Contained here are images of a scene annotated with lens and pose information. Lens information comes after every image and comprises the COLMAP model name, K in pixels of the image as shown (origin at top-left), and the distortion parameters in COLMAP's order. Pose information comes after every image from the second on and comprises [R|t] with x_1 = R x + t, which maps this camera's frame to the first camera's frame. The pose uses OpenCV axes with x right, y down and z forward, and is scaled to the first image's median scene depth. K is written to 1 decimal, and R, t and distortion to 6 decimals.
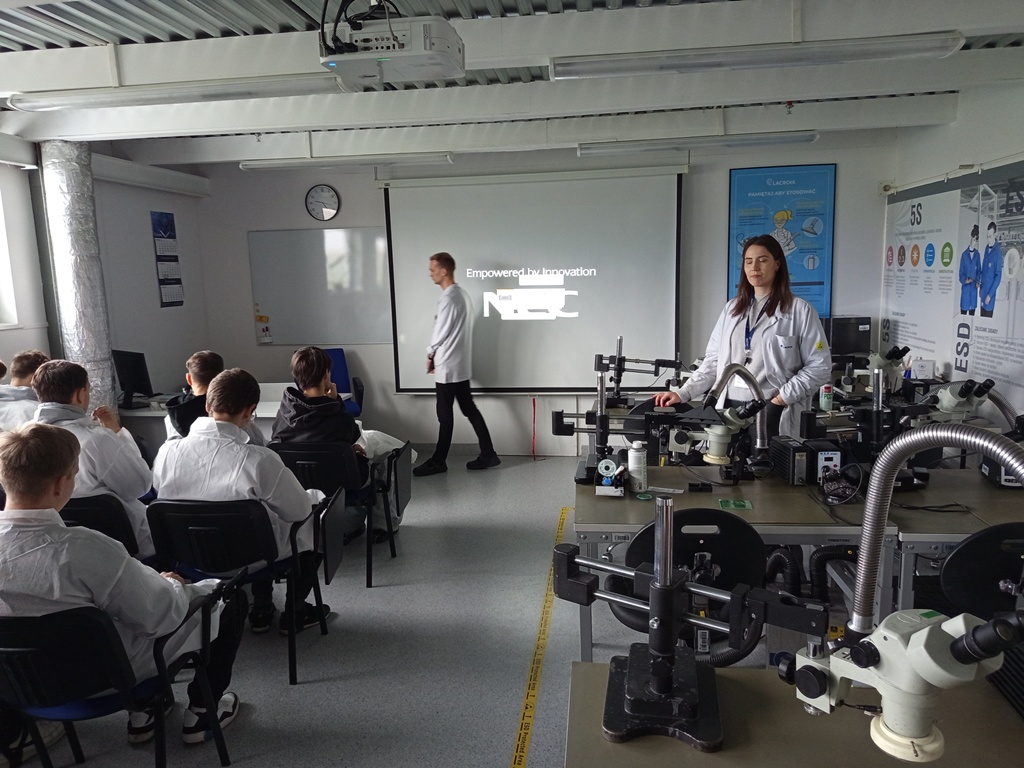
lens RADIAL K [[730.2, 0, 490.2], [0, 730.2, 361.5], [0, 0, 1]] dist [0.159625, -0.180069]
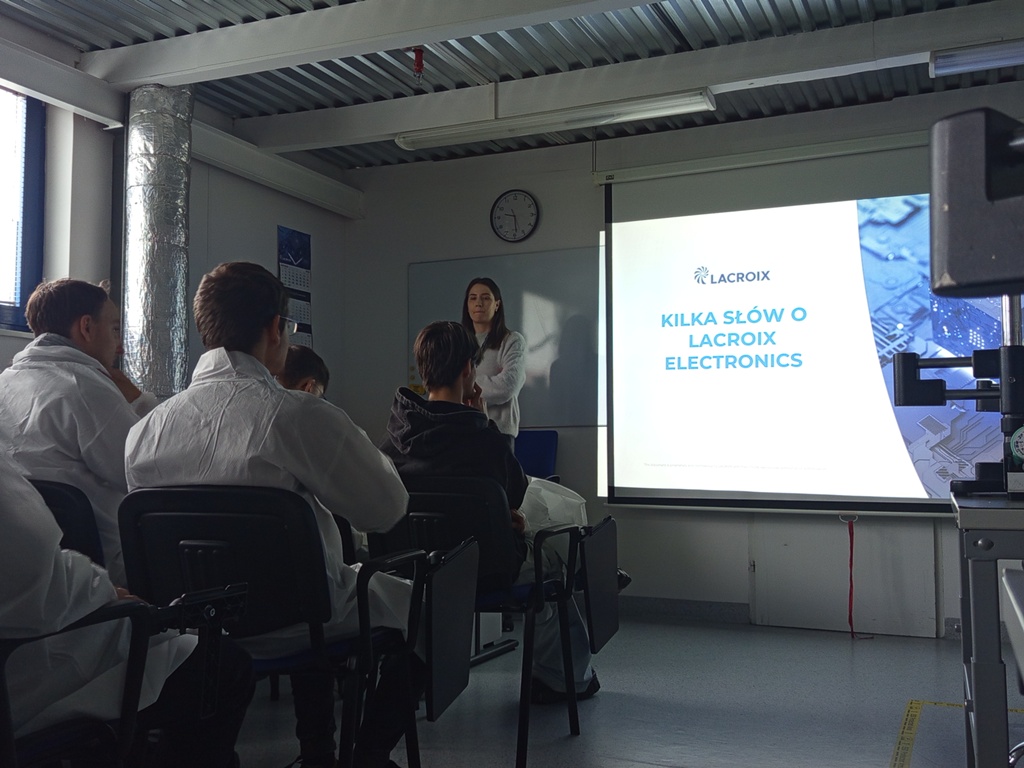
lens RADIAL K [[1023.8, 0, 512.0], [0, 1023.8, 384.0], [0, 0, 1]] dist [0.112979, -0.254751]
pose [[0.966551, 0.012750, -0.256158, 0.013428], [-0.064540, 0.978715, -0.194812, 0.161590], [0.248222, 0.204828, 0.946801, 0.224963]]
